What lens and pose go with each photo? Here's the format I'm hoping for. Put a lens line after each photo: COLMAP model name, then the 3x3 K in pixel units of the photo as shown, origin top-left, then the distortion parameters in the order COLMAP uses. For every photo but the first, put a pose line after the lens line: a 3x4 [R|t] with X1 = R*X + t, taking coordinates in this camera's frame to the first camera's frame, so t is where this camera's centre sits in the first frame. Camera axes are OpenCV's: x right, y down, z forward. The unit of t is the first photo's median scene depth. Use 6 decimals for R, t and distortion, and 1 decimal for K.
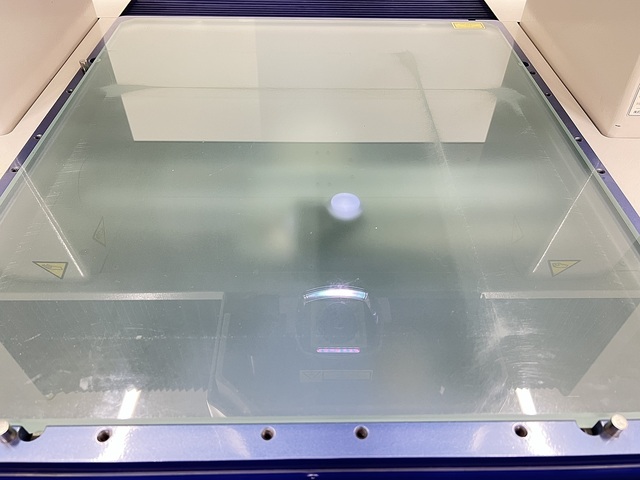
lens RADIAL K [[483.3, 0, 320.0], [0, 483.3, 240.0], [0, 0, 1]] dist [0.055396, -0.089427]
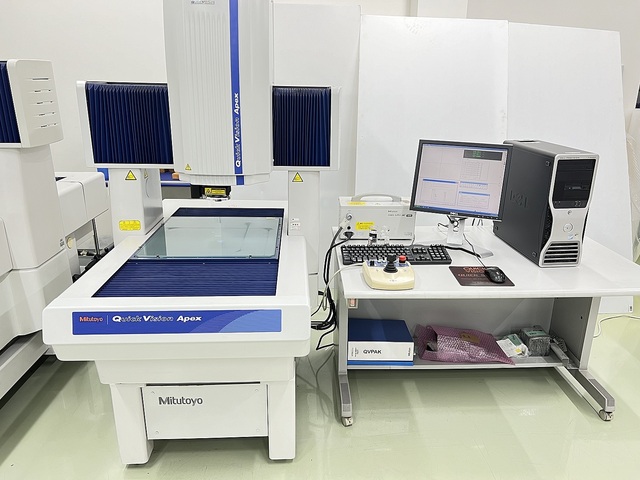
lens RADIAL K [[483.3, 0, 320.0], [0, 483.3, 240.0], [0, 0, 1]] dist [0.055396, -0.089427]
pose [[0.999336, -0.008891, 0.035336, 0.613113], [0.024226, 0.886506, -0.462083, 1.514803], [-0.027218, 0.462633, 0.886132, -2.331467]]
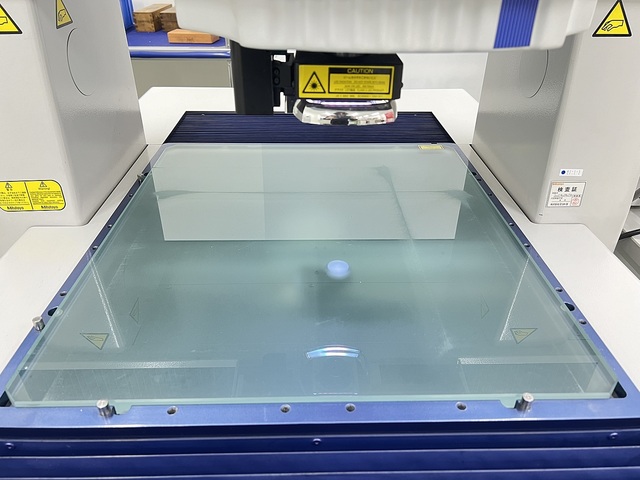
lens RADIAL K [[483.3, 0, 320.0], [0, 483.3, 240.0], [0, 0, 1]] dist [0.055396, -0.089427]
pose [[0.999896, -0.012449, 0.007294, -0.004894], [0.013799, 0.972787, -0.231288, 0.121086], [-0.004216, 0.231365, 0.972858, -0.254569]]
